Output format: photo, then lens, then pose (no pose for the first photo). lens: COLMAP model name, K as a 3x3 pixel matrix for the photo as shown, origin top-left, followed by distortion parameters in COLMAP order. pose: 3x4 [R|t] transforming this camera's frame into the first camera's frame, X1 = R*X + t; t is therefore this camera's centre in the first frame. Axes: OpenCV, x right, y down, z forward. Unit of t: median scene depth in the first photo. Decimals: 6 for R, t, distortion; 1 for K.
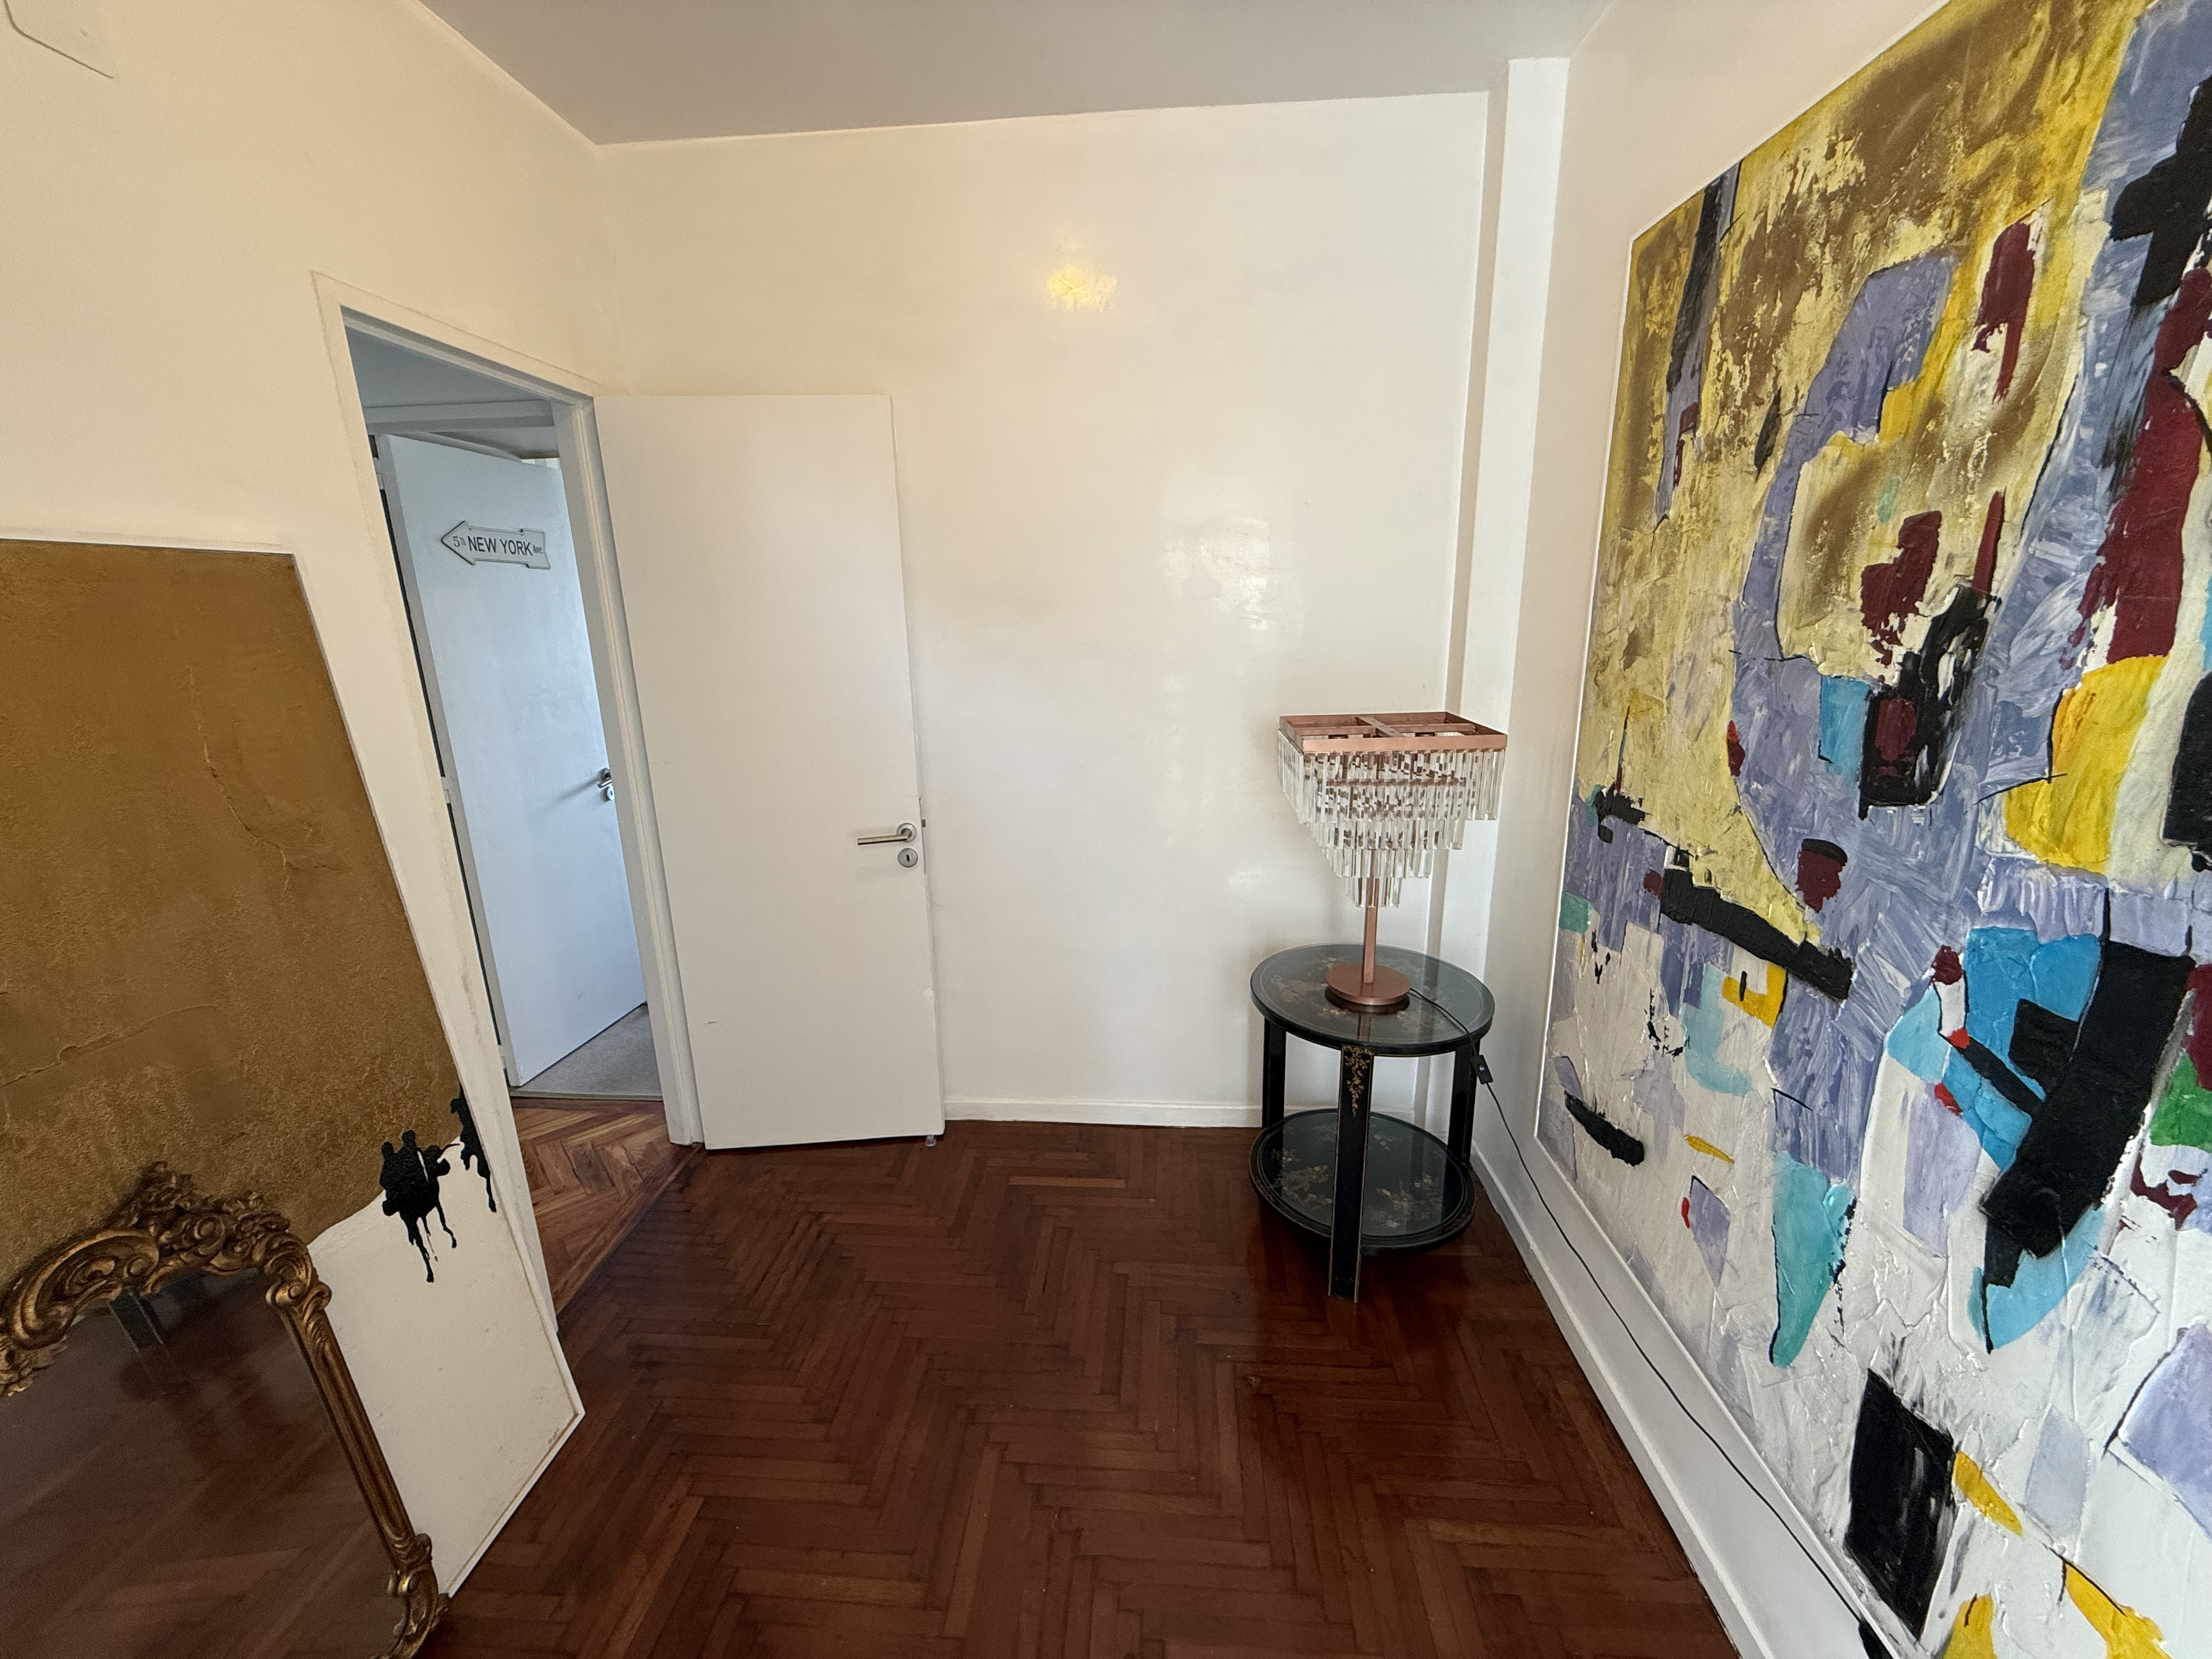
lens RADIAL K [[880.3, 0, 1104.6], [0, 880.3, 834.0], [0, 0, 1]] dist [0.000883, -0.000743]
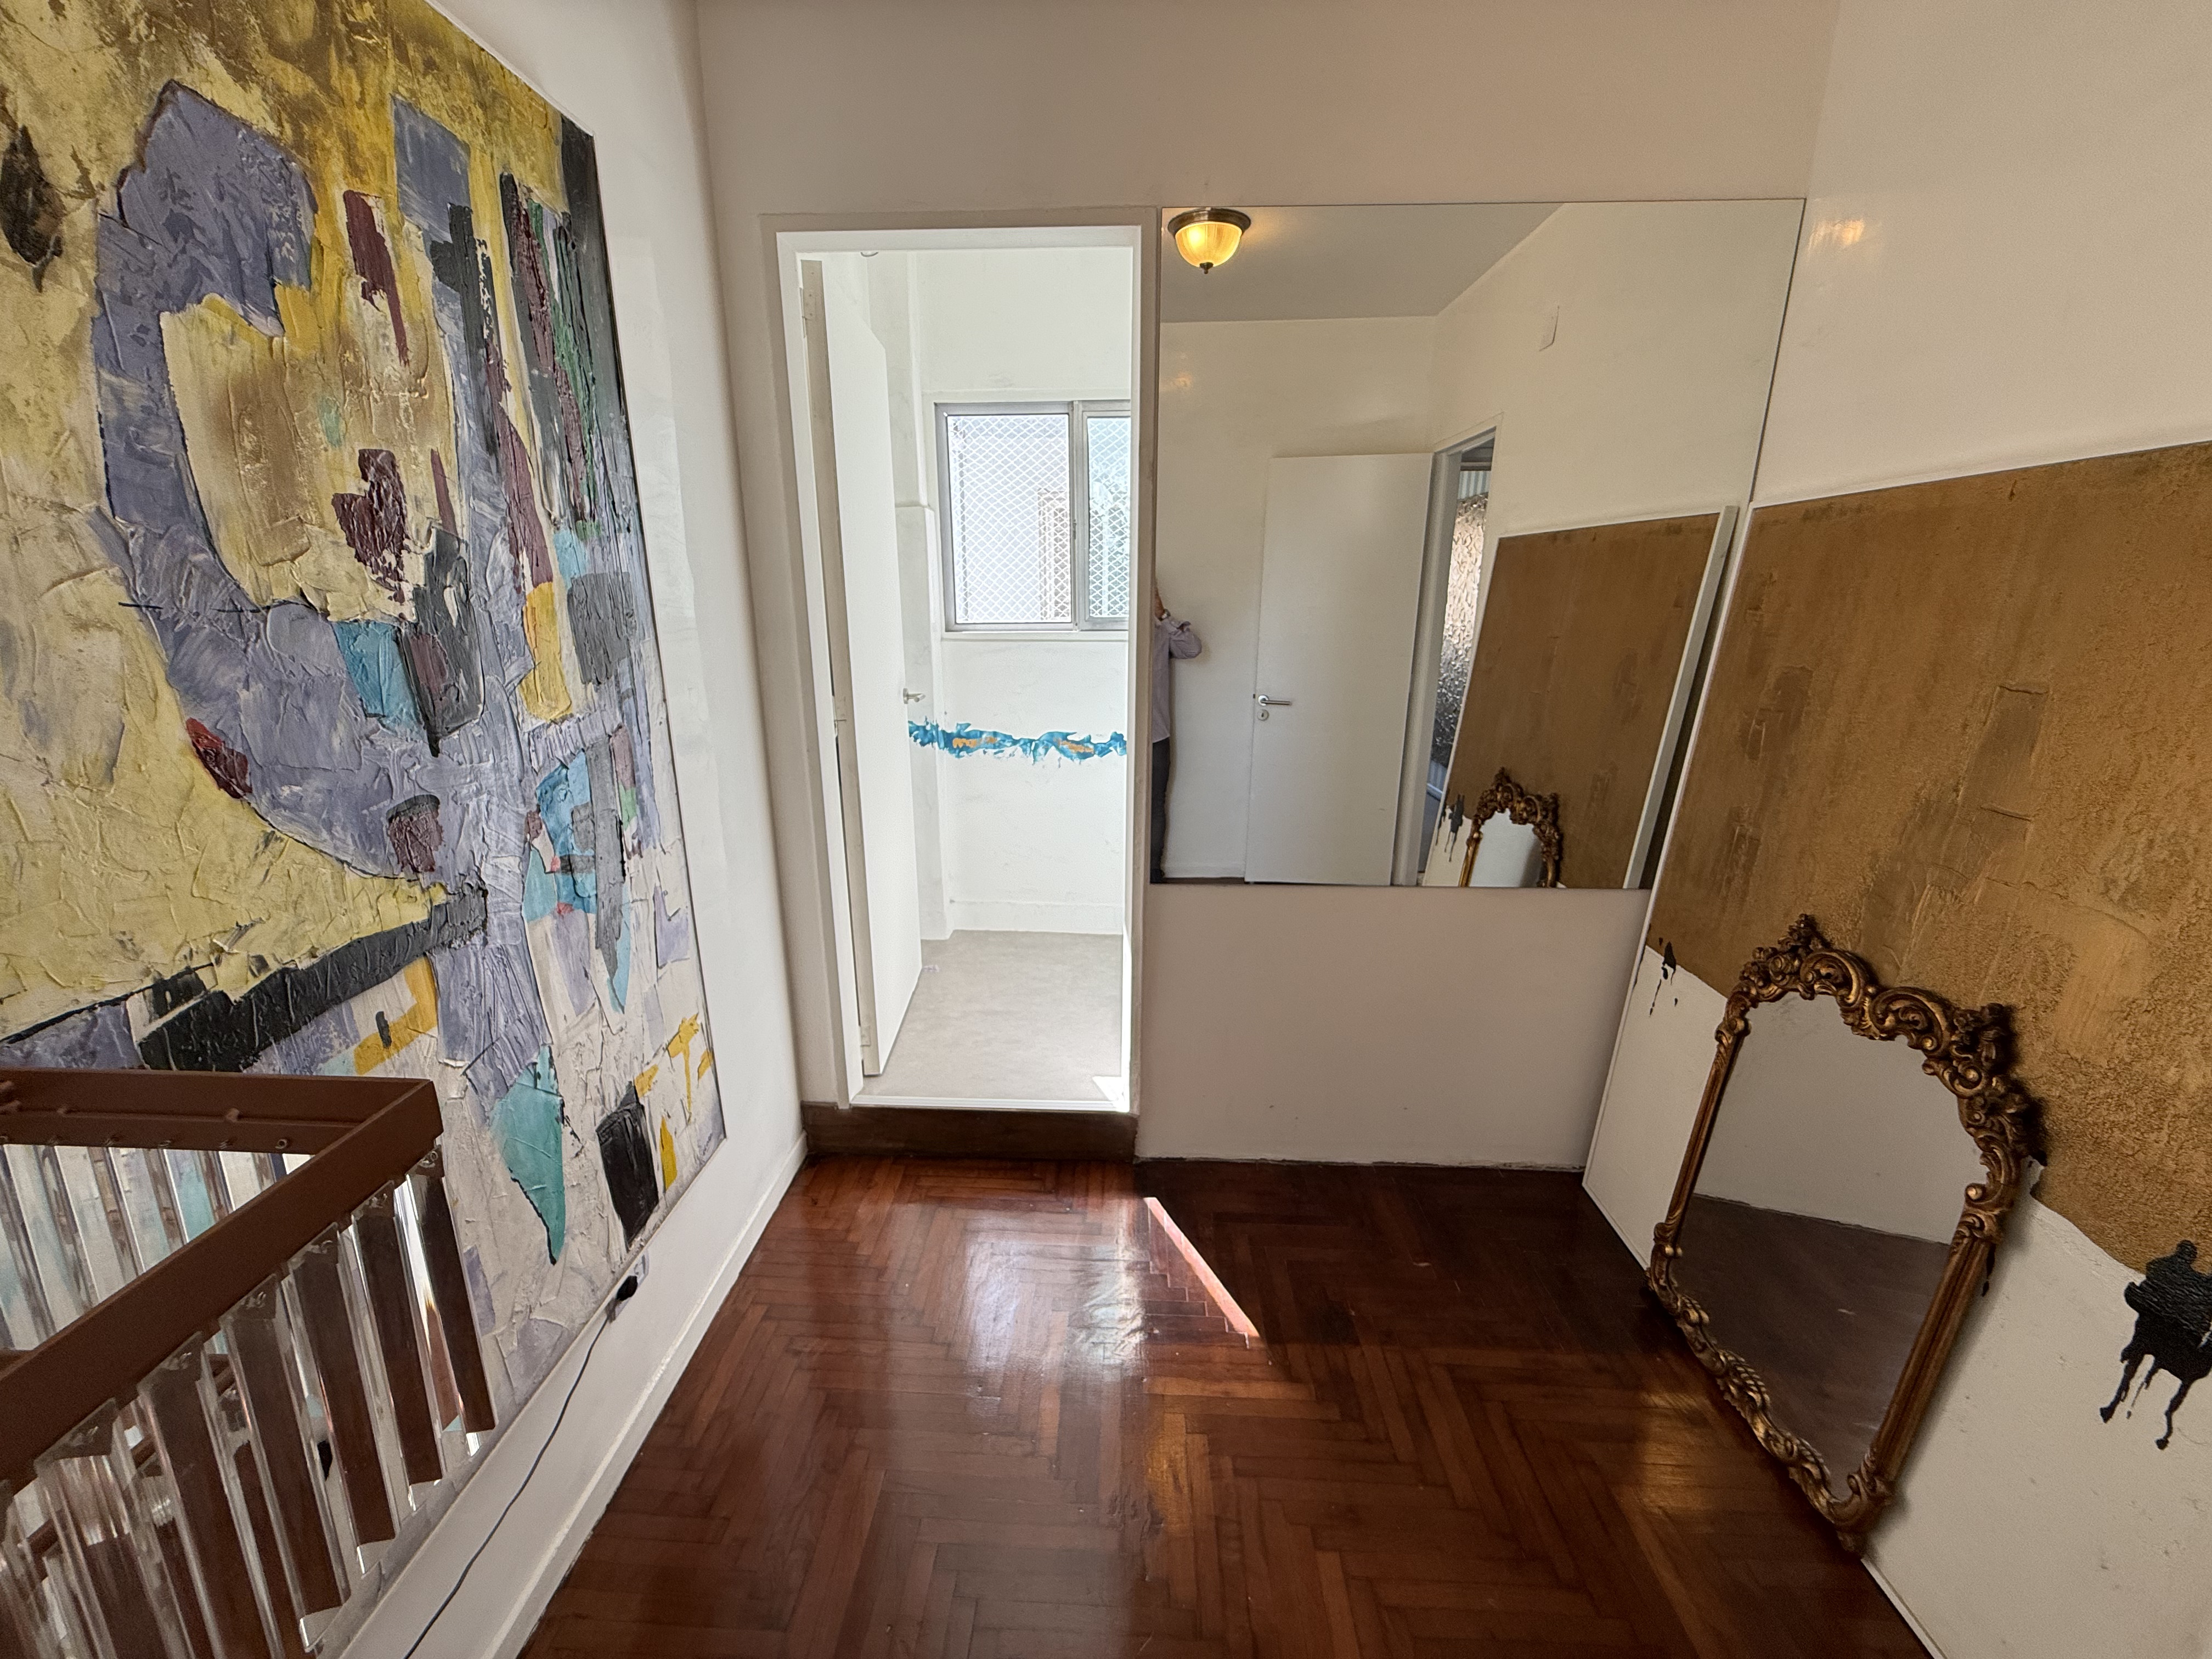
lens RADIAL K [[880.3, 0, 1098.0], [0, 880.3, 825.1], [0, 0, 1]] dist [0.000883, -0.000743]
pose [[-0.999313, 0.029326, -0.022677, 0.123800], [0.014406, 0.870847, 0.491343, -0.426581], [0.034157, 0.490679, -0.870671, 1.910315]]
